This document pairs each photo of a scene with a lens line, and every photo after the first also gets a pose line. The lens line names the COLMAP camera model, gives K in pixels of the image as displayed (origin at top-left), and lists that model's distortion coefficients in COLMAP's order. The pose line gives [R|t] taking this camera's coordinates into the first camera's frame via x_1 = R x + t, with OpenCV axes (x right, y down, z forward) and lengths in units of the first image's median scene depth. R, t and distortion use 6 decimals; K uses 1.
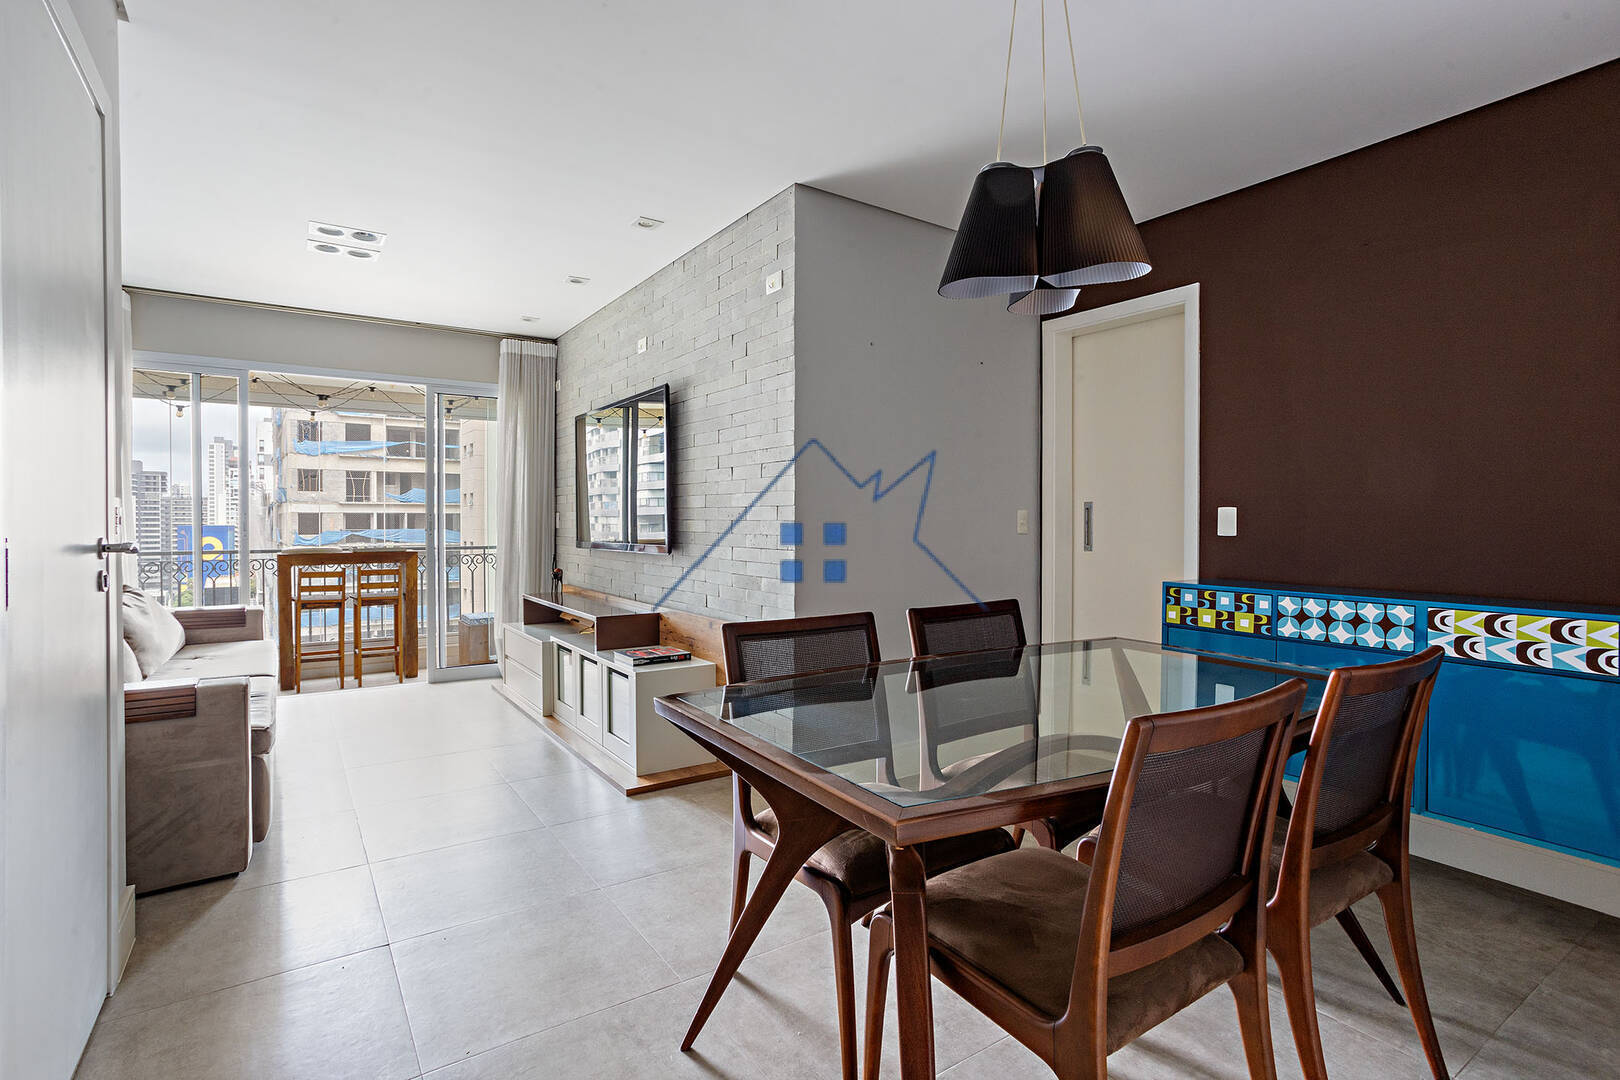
lens RADIAL K [[779.5, 0, 791.0], [0, 779.5, 523.2], [0, 0, 1]] dist [-0.042944, 0.019043]
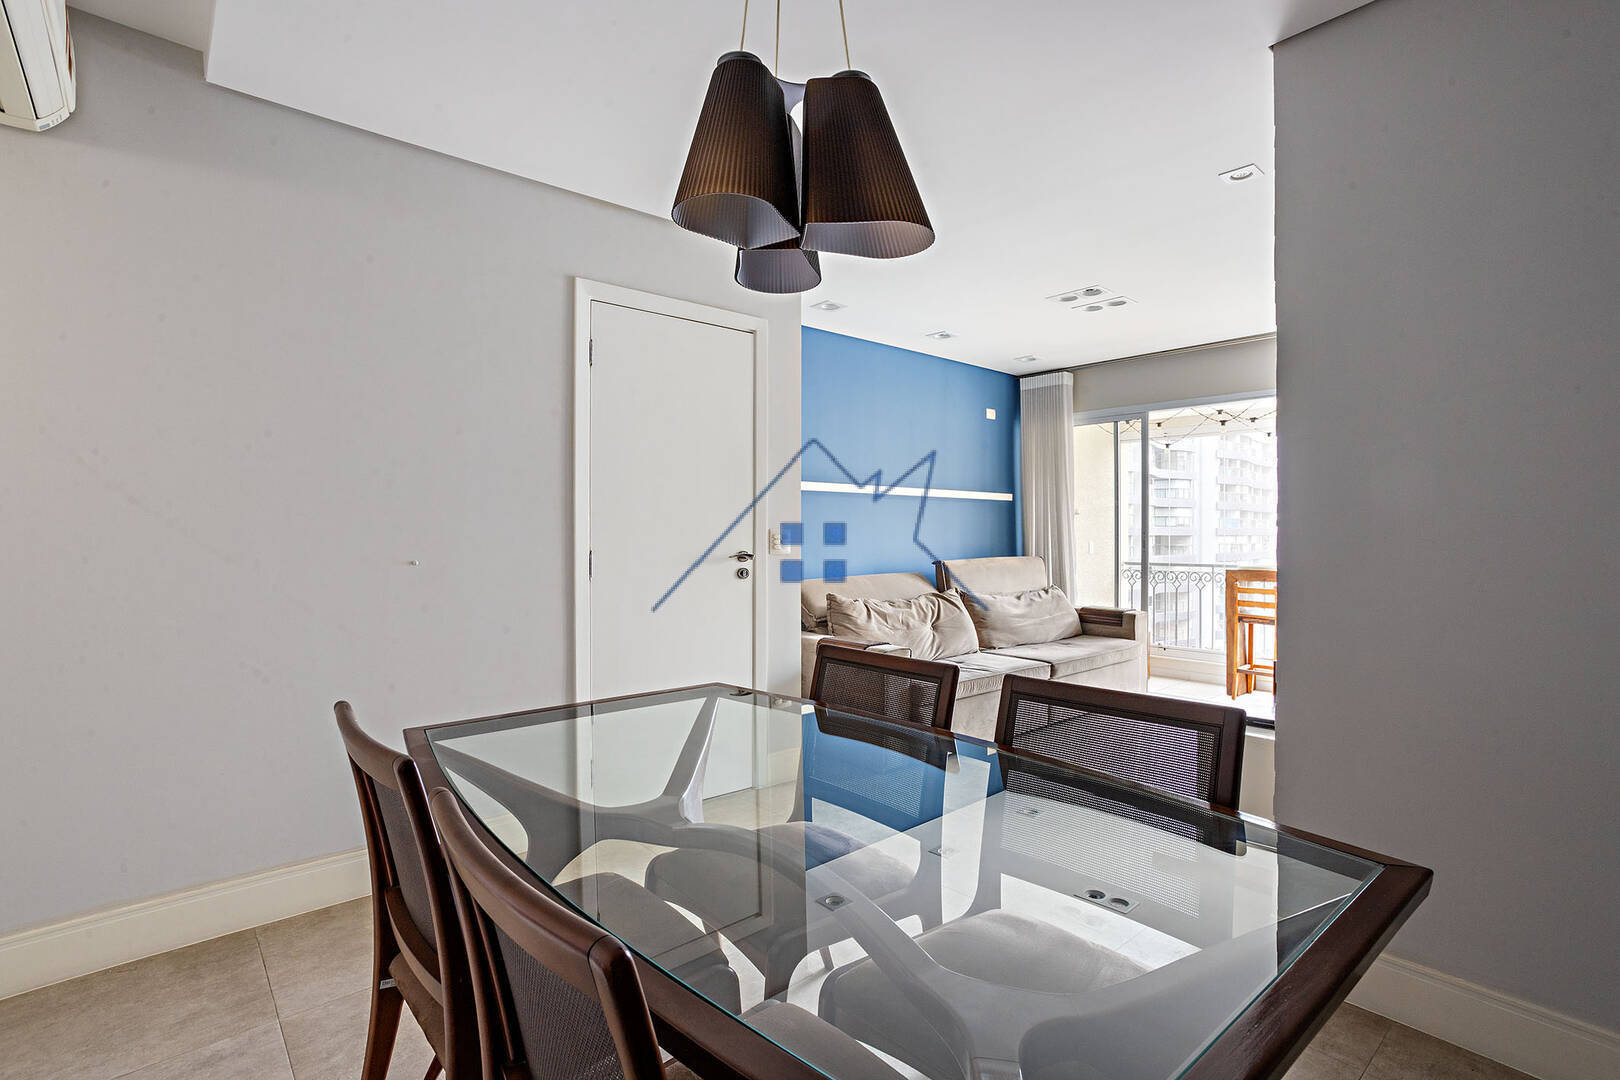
lens RADIAL K [[779.5, 0, 832.3], [0, 779.5, 537.1], [0, 0, 1]] dist [-0.042944, 0.019043]
pose [[0.159425, 0.005864, -0.987193, 0.398511], [-0.005071, 0.999974, 0.005121, -0.009877], [0.987197, 0.004190, 0.159450, 0.332677]]
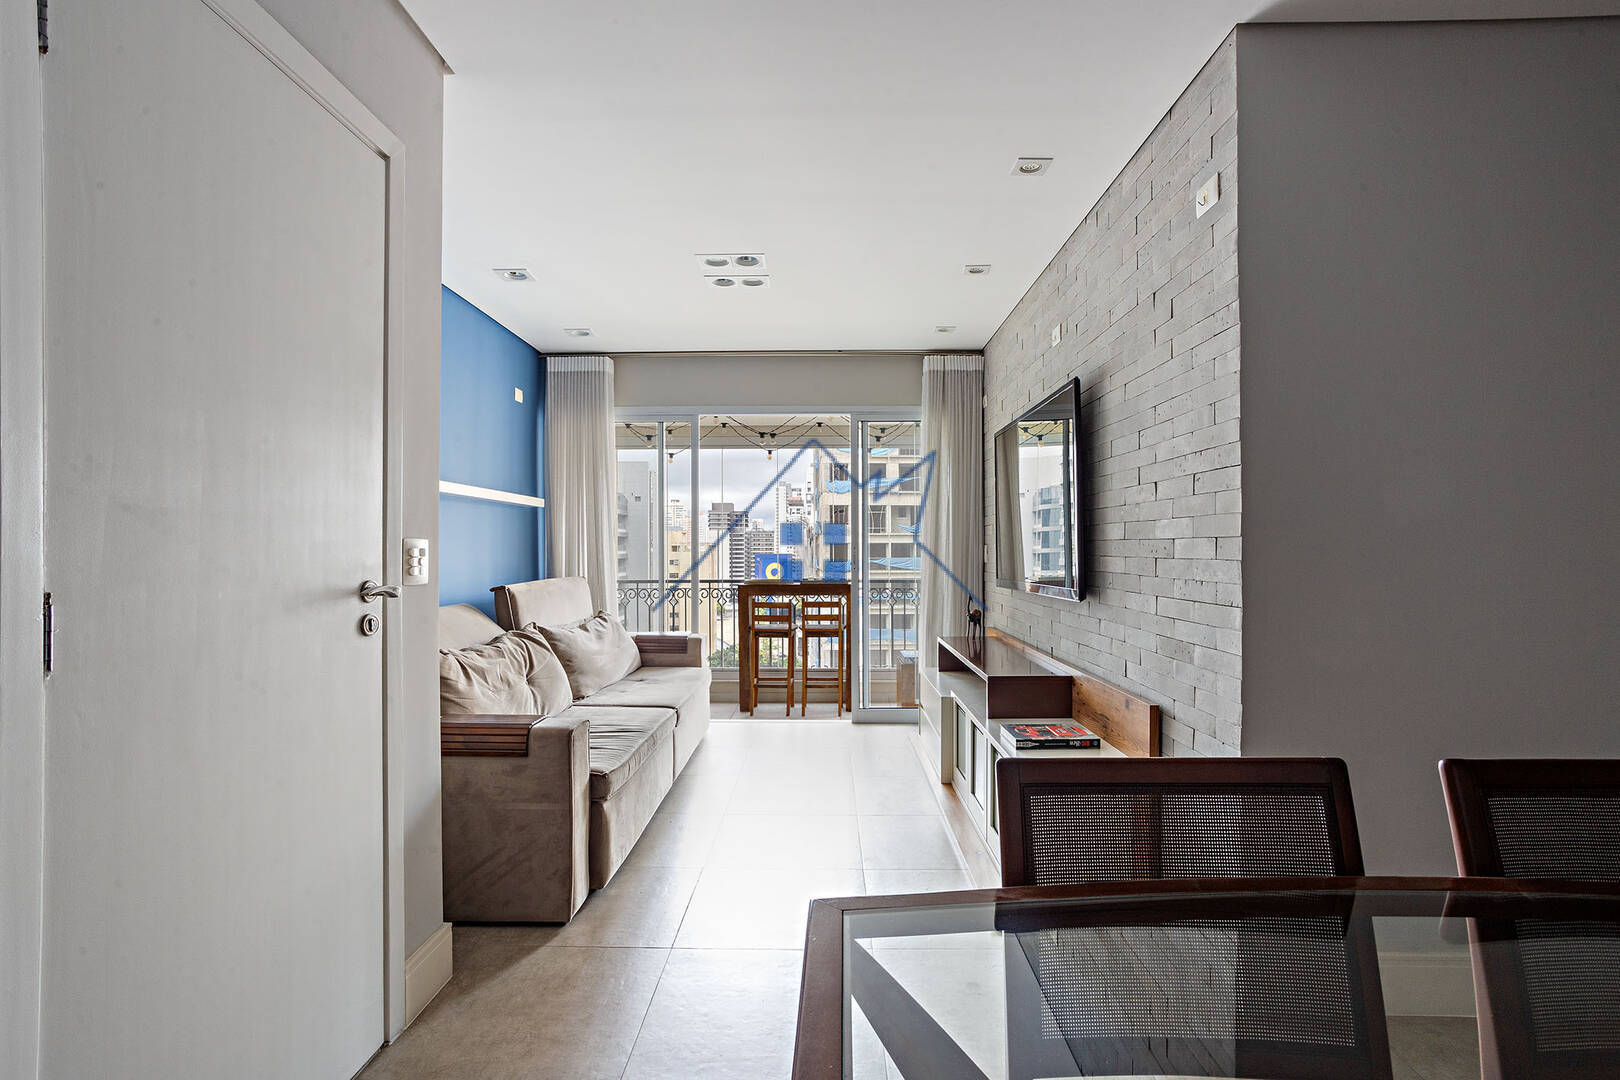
lens RADIAL K [[779.5, 0, 810.2], [0, 779.5, 545.5], [0, 0, 1]] dist [-0.042944, 0.019043]
pose [[0.823701, -0.003819, -0.567012, 0.045375], [-0.000855, 0.999968, -0.007976, -0.006755], [0.567024, 0.007055, 0.823671, 0.187613]]
